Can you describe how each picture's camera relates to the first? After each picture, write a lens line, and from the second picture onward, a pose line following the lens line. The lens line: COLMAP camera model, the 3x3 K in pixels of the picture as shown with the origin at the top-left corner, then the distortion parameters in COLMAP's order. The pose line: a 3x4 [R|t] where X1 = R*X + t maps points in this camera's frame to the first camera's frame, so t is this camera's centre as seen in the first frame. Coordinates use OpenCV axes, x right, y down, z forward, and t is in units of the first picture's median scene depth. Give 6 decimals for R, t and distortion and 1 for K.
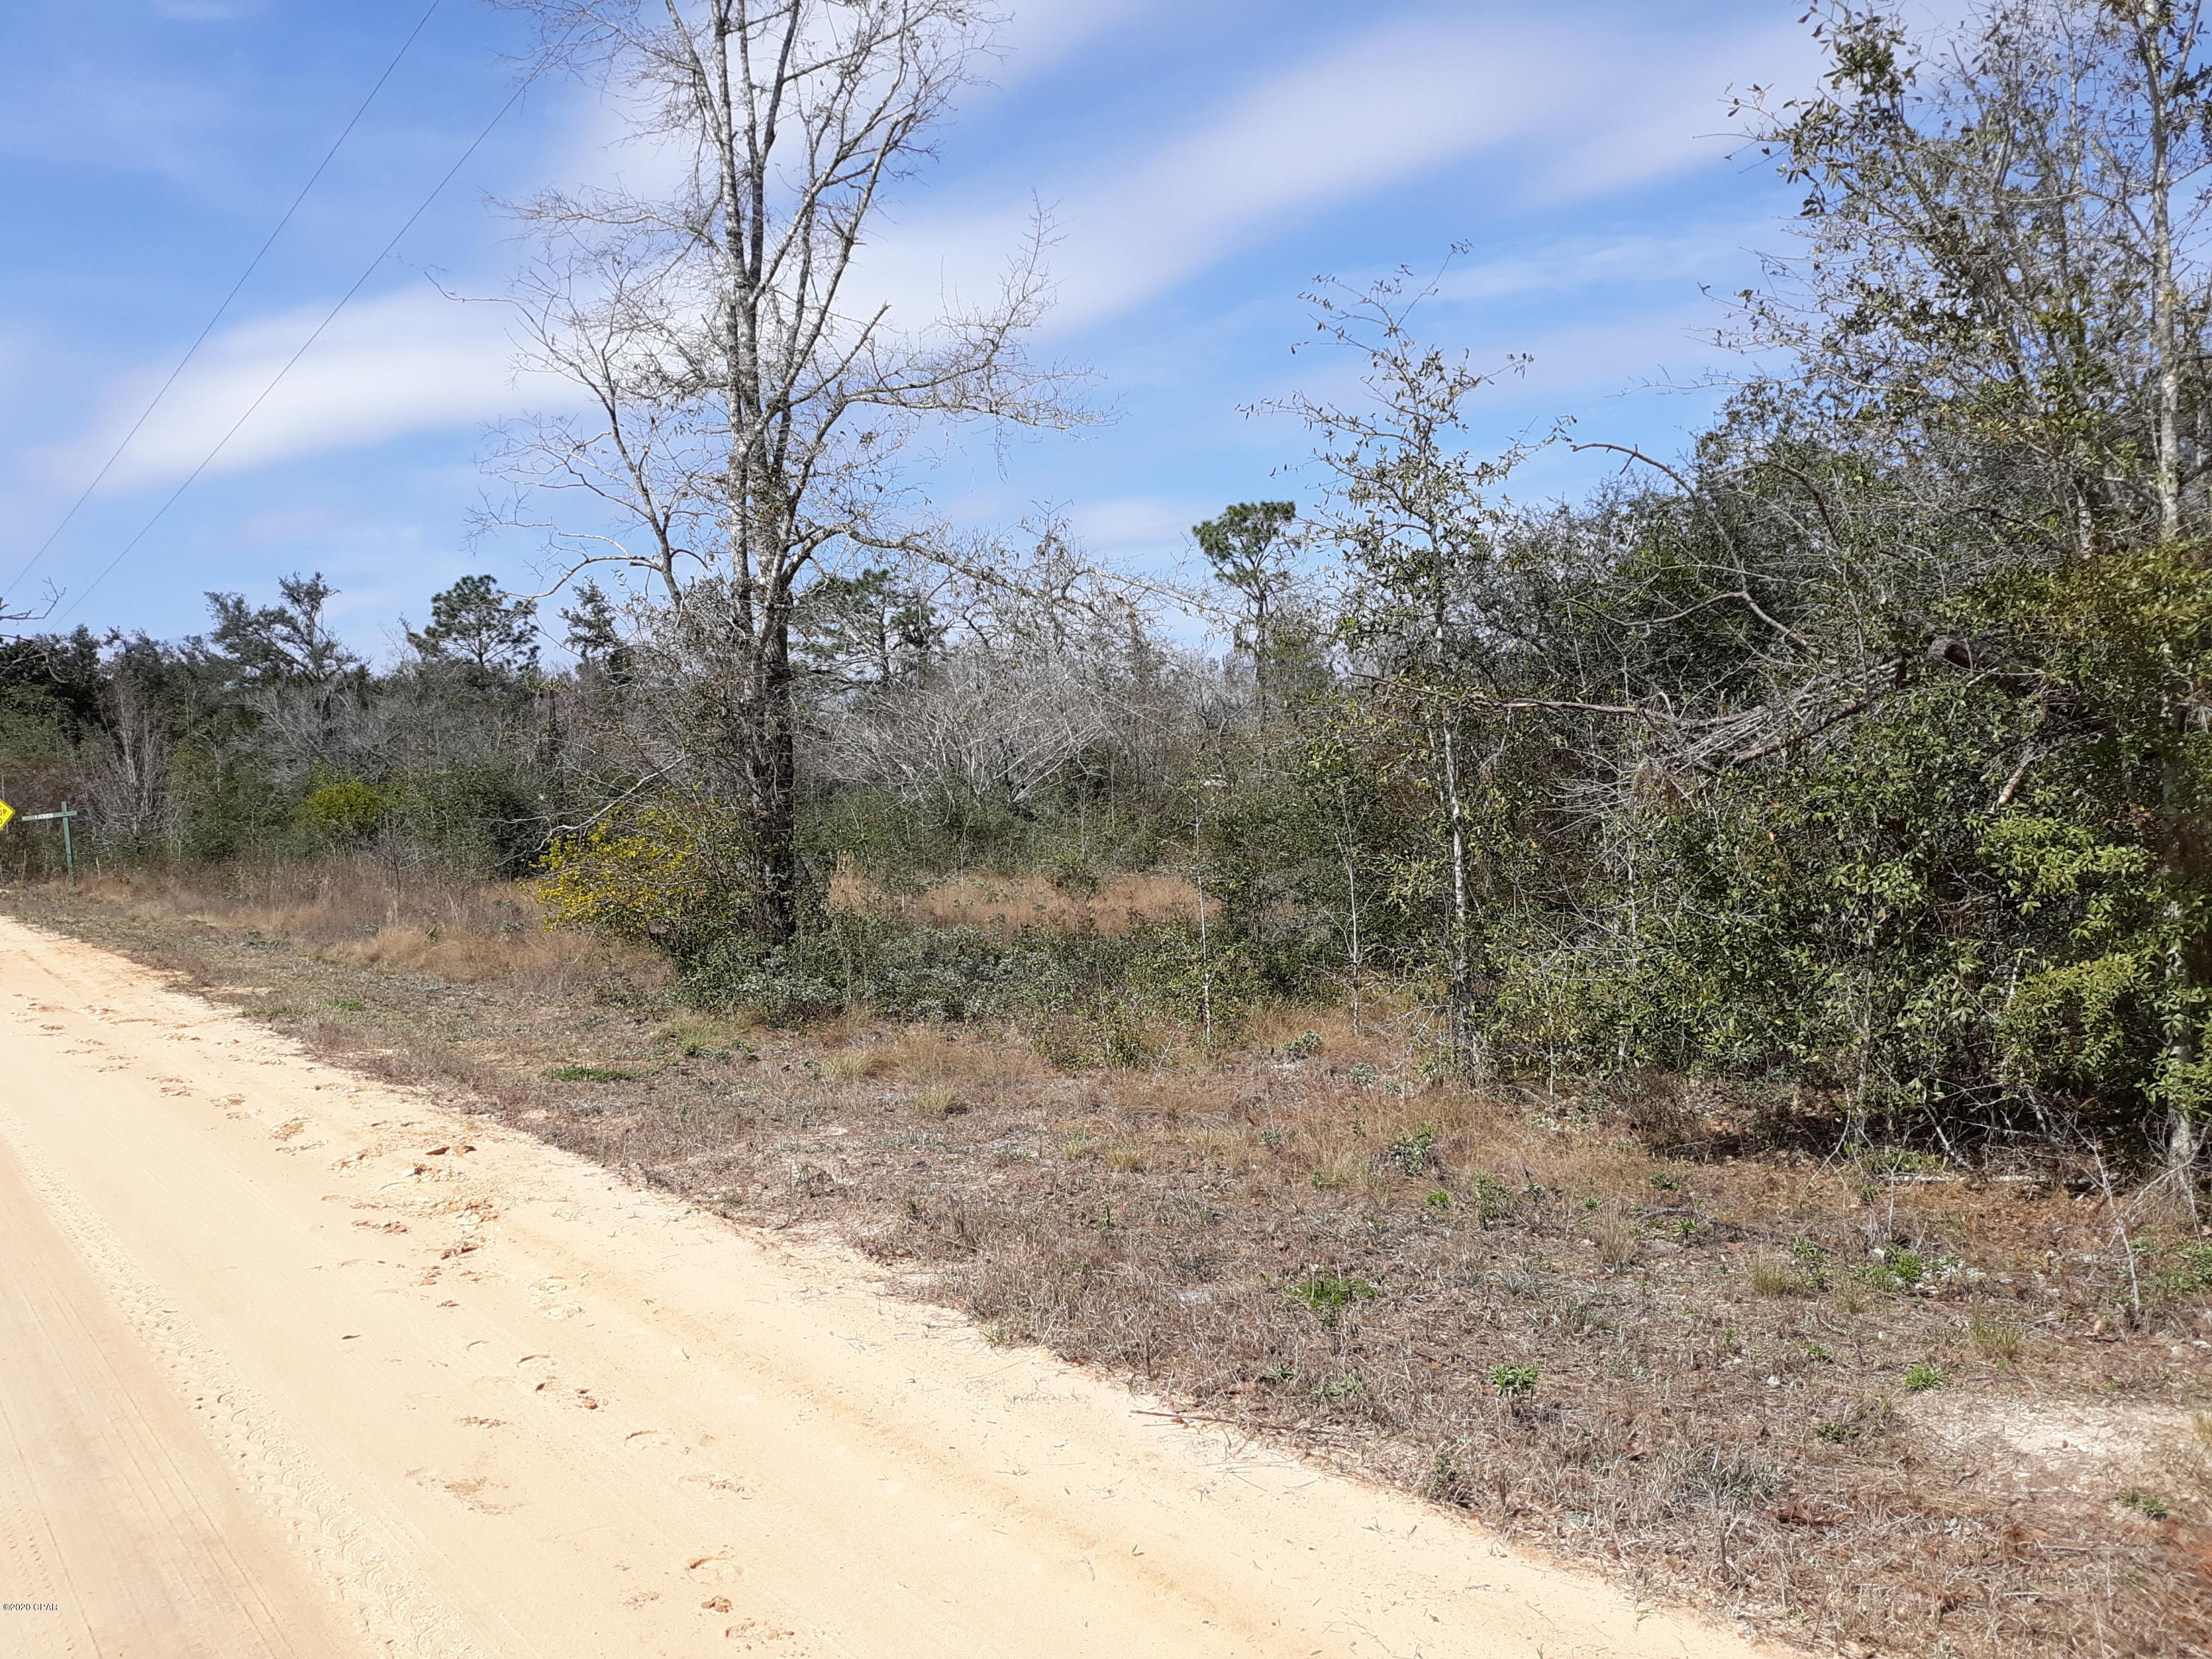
lens RADIAL K [[1794.4, 0, 1098.0], [0, 1794.4, 838.3], [0, 0, 1]] dist [0.015840, 0.003565]
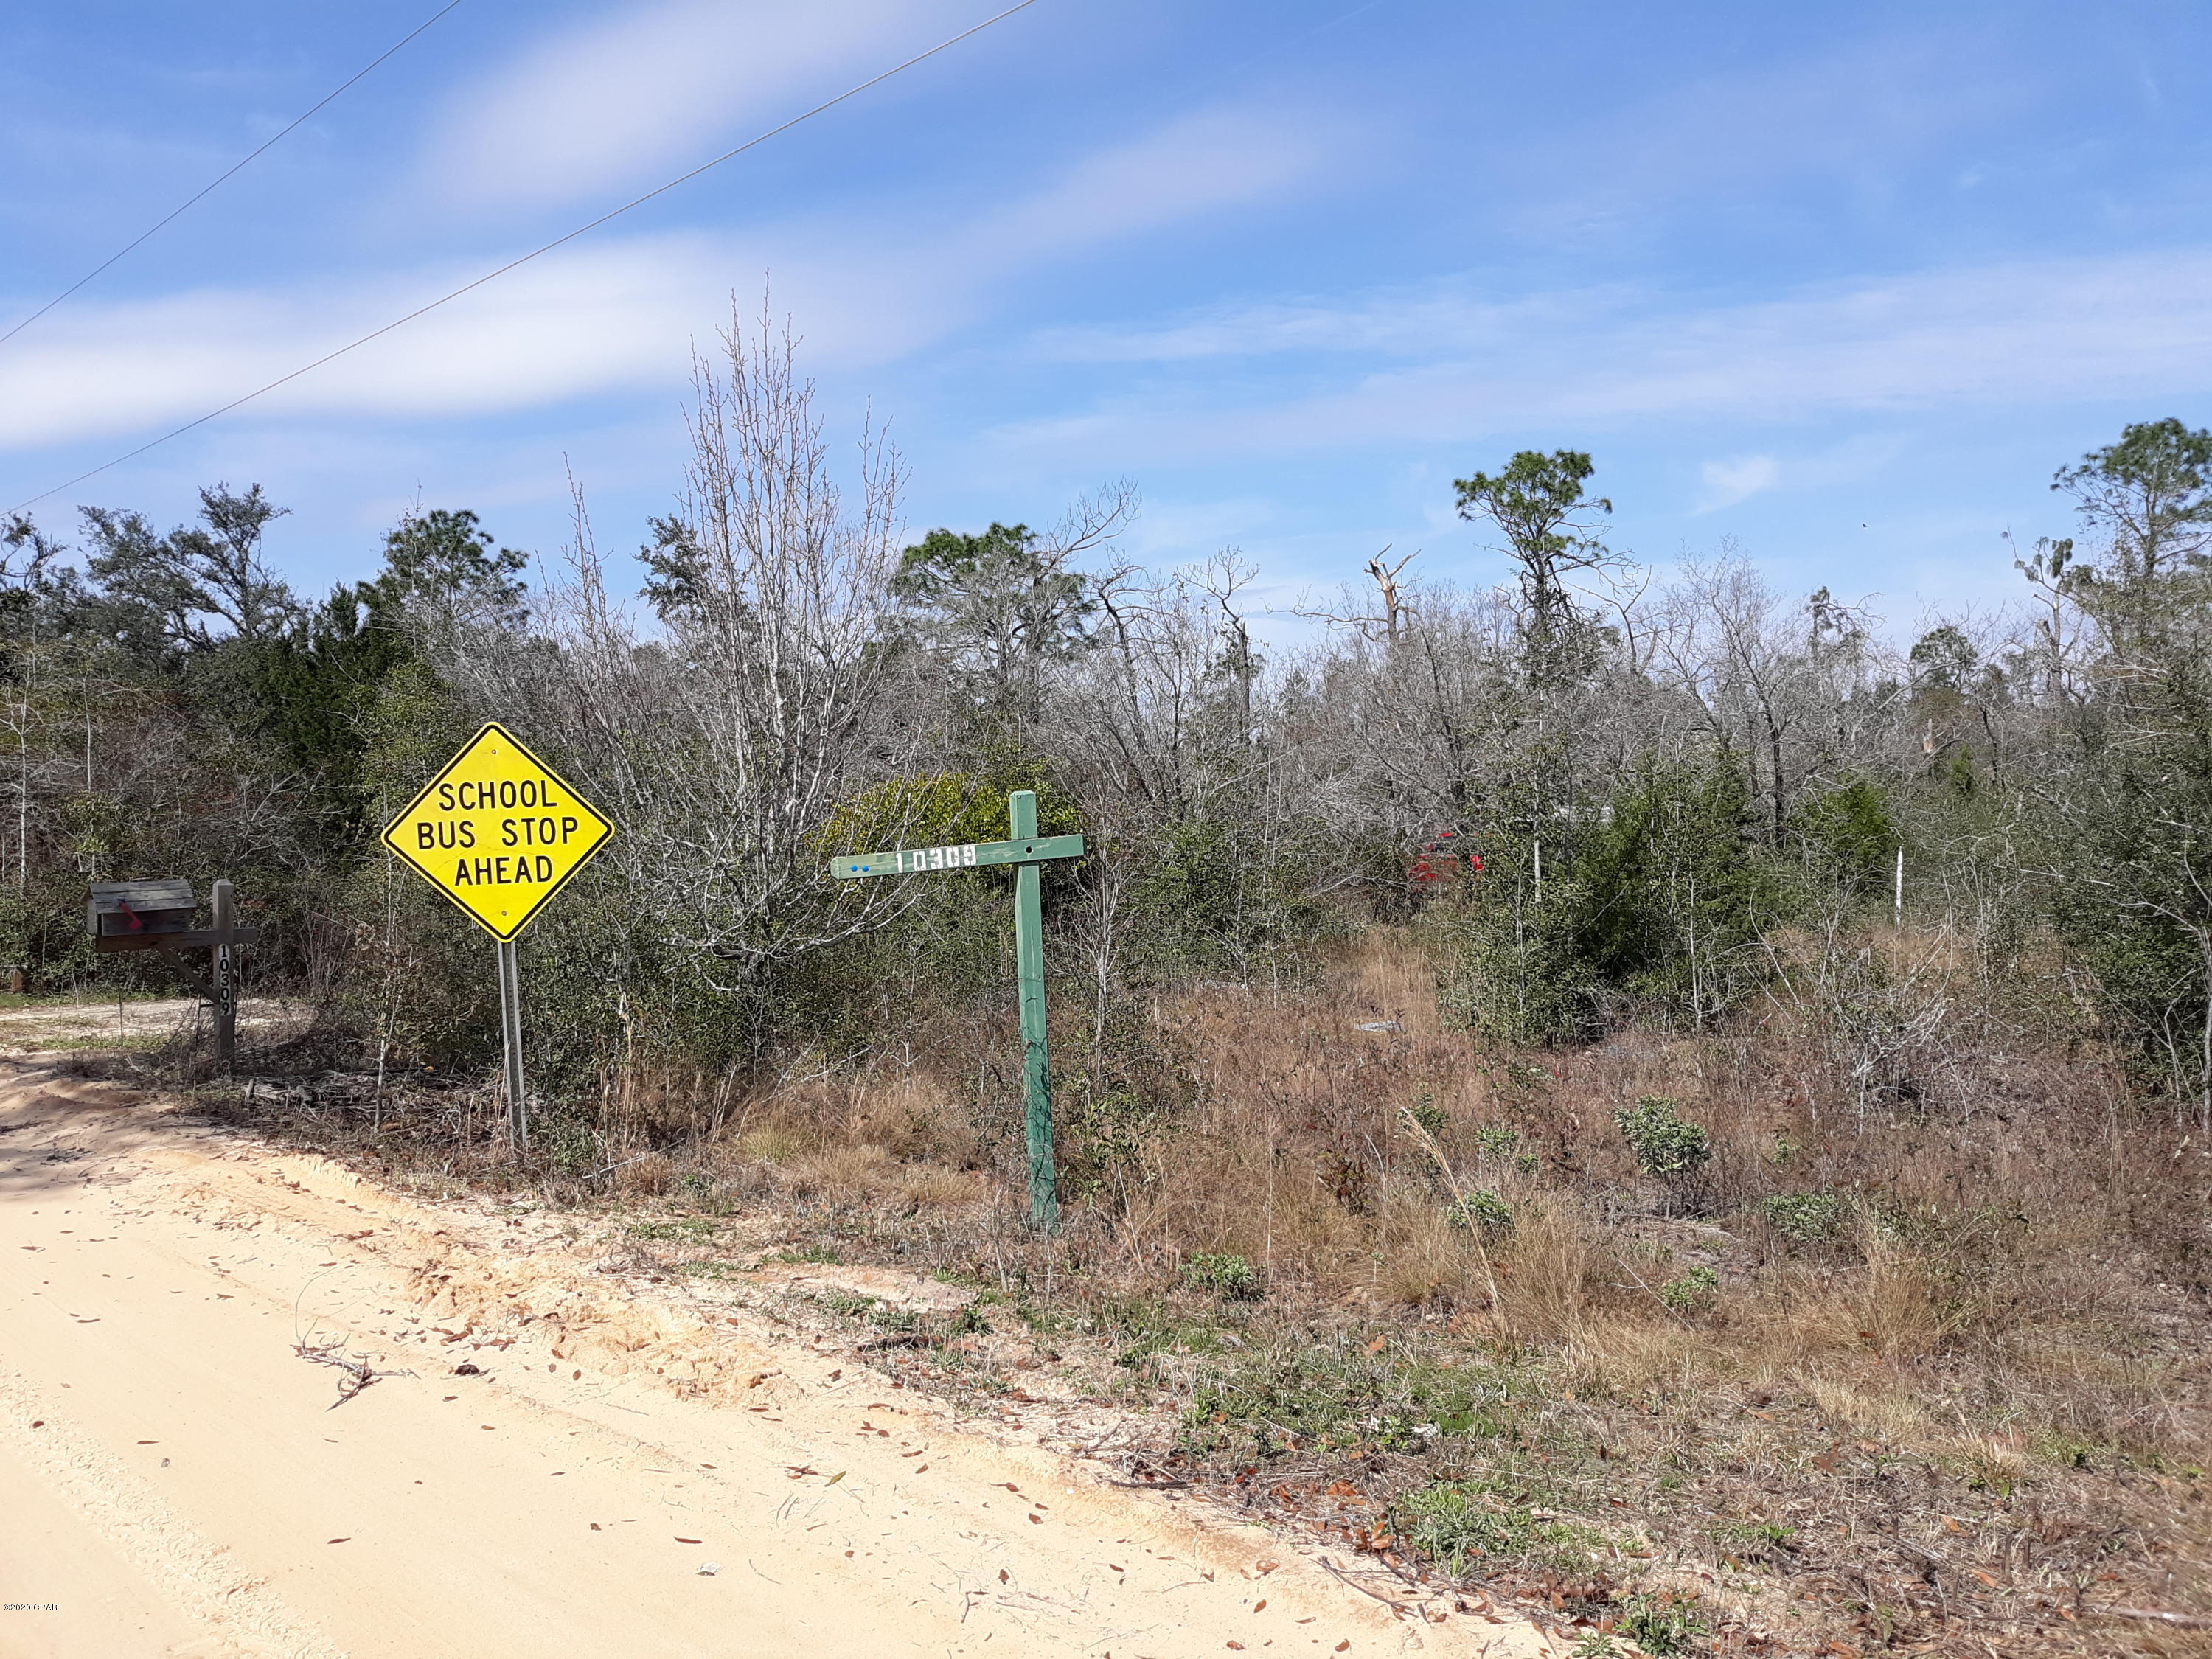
lens RADIAL K [[1794.4, 0, 1111.9], [0, 1794.4, 819.3], [0, 0, 1]] dist [0.015840, 0.003565]
pose [[0.990281, 0.022606, 0.137229, -0.198045], [-0.018743, 0.999393, -0.029376, -0.003544], [-0.137810, 0.026518, 0.990104, 0.266228]]
